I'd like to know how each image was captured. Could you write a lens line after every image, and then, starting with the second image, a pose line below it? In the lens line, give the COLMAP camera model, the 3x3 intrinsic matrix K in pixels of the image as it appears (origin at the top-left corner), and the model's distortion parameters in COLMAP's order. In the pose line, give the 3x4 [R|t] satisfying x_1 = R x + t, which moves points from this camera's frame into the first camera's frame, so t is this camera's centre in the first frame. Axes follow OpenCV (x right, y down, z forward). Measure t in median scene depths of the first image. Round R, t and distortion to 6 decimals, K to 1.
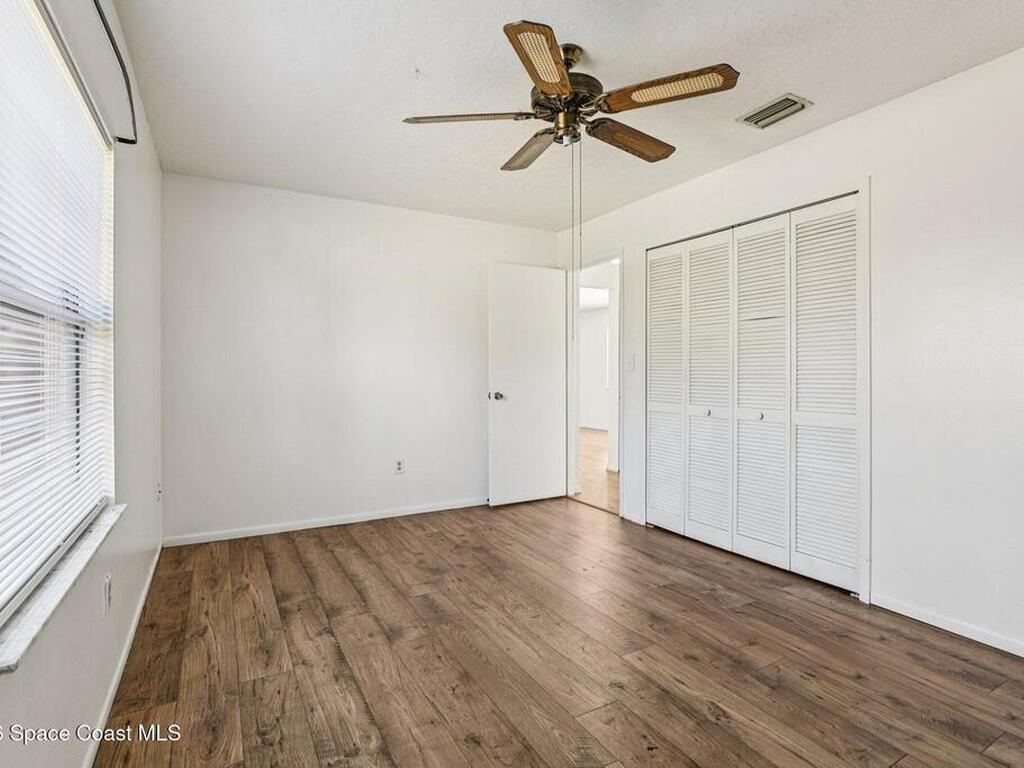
lens RADIAL K [[526.8, 0, 512.3], [0, 526.8, 377.5], [0, 0, 1]] dist [-0.035617, 0.013156]
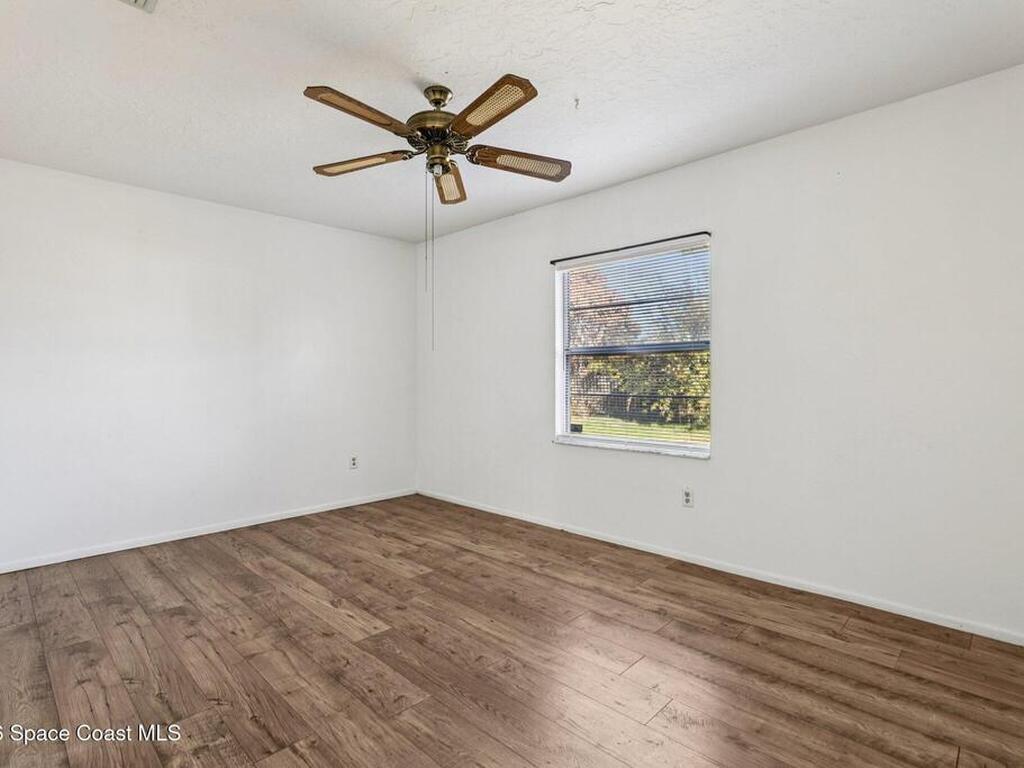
lens RADIAL K [[526.8, 0, 512.3], [0, 526.8, 377.5], [0, 0, 1]] dist [-0.035617, 0.013156]
pose [[-0.959235, 0.005525, -0.282557, 0.251558], [0.002511, 0.999936, 0.011028, -0.019669], [0.282600, 0.009869, -0.959187, 1.969491]]
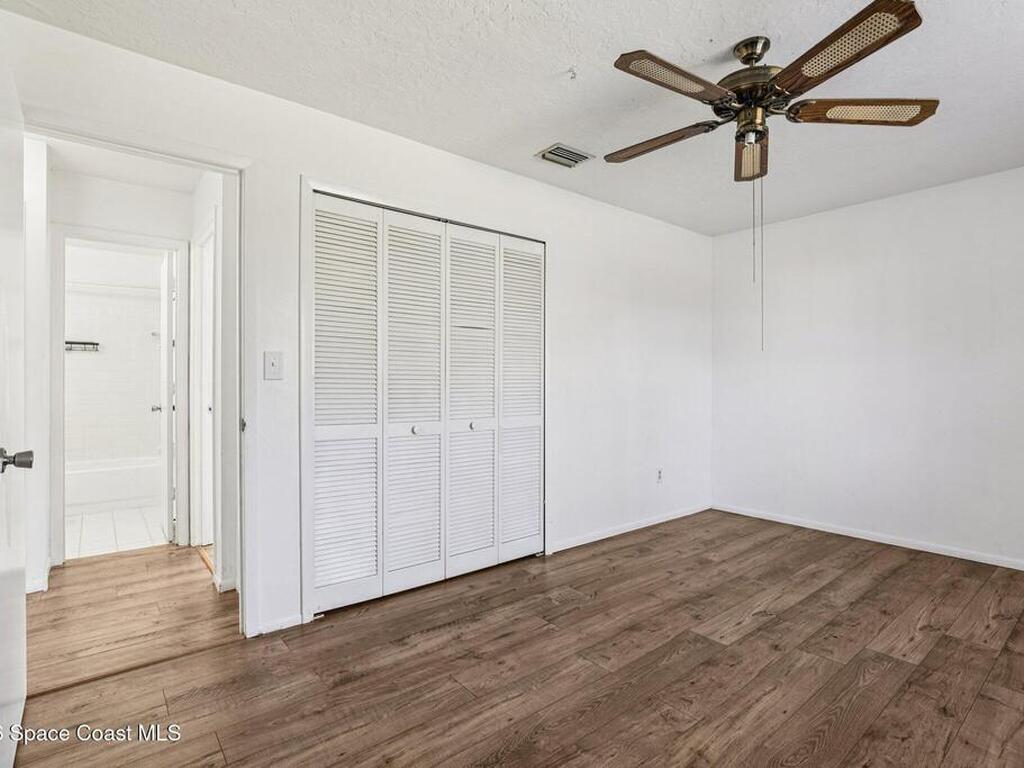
lens RADIAL K [[526.8, 0, 512.3], [0, 526.8, 377.5], [0, 0, 1]] dist [-0.035617, 0.013156]
pose [[-0.166131, 0.007267, 0.986077, -0.712047], [0.009525, 0.999938, -0.005764, -0.015281], [-0.986058, 0.008435, -0.166190, 1.469896]]
